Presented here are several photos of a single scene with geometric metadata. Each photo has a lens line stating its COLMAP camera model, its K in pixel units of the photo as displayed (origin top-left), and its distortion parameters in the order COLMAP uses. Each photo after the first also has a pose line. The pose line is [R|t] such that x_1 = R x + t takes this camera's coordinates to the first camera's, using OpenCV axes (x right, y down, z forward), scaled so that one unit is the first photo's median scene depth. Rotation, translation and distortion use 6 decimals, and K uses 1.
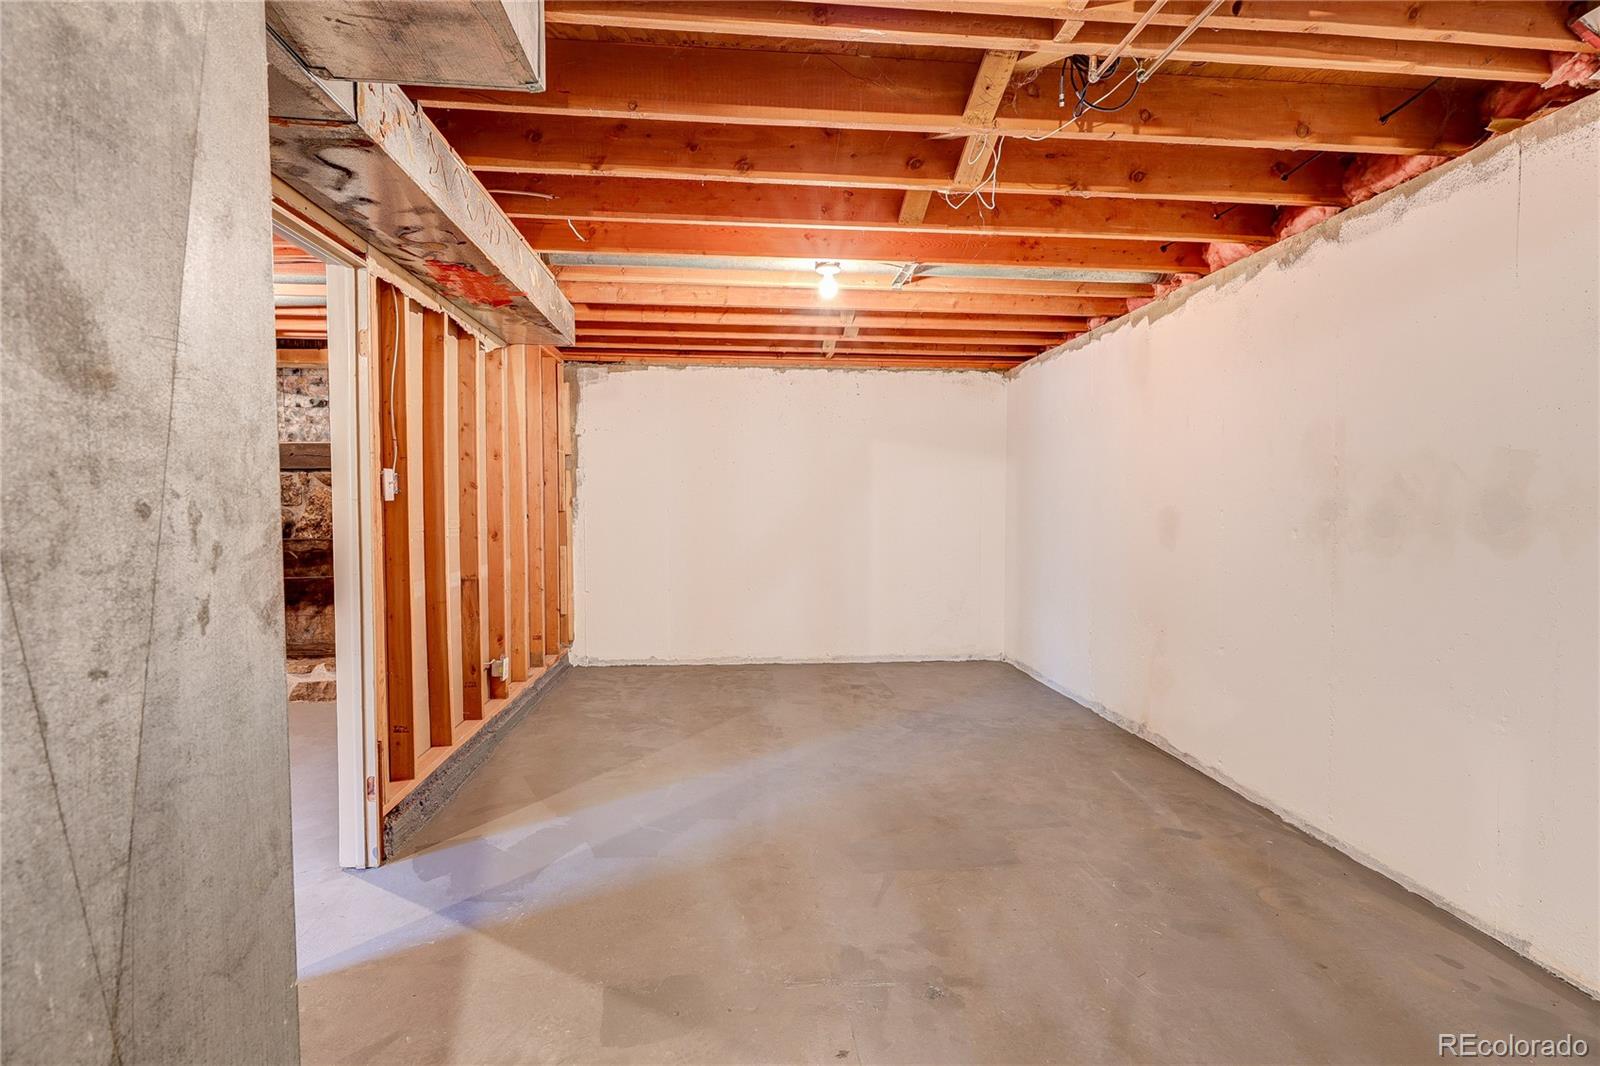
lens RADIAL K [[742.0, 0, 799.8], [0, 742.0, 531.3], [0, 0, 1]] dist [-0.010062, 0.002762]
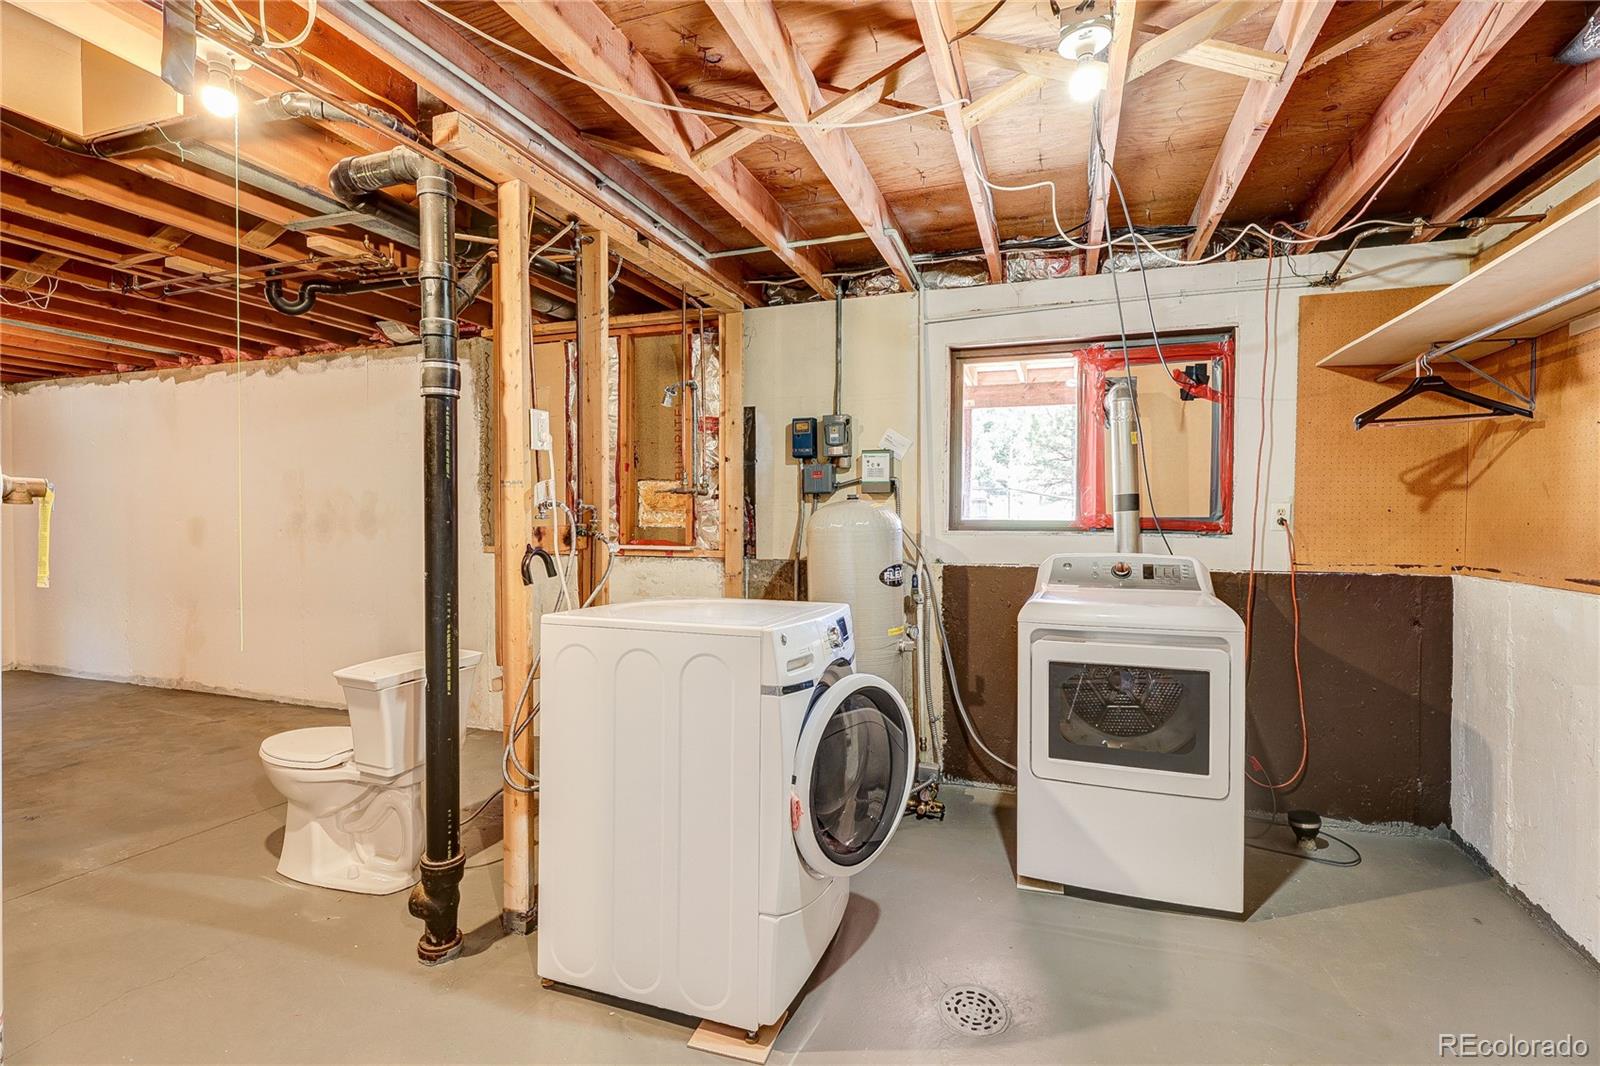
lens RADIAL K [[742.0, 0, 797.7], [0, 742.0, 522.1], [0, 0, 1]] dist [-0.010062, 0.002762]
pose [[0.419674, -0.014473, 0.907559, -0.336566], [0.034698, 0.999398, -0.000107, 0.017987], [-0.907011, 0.031536, 0.419924, -0.714283]]
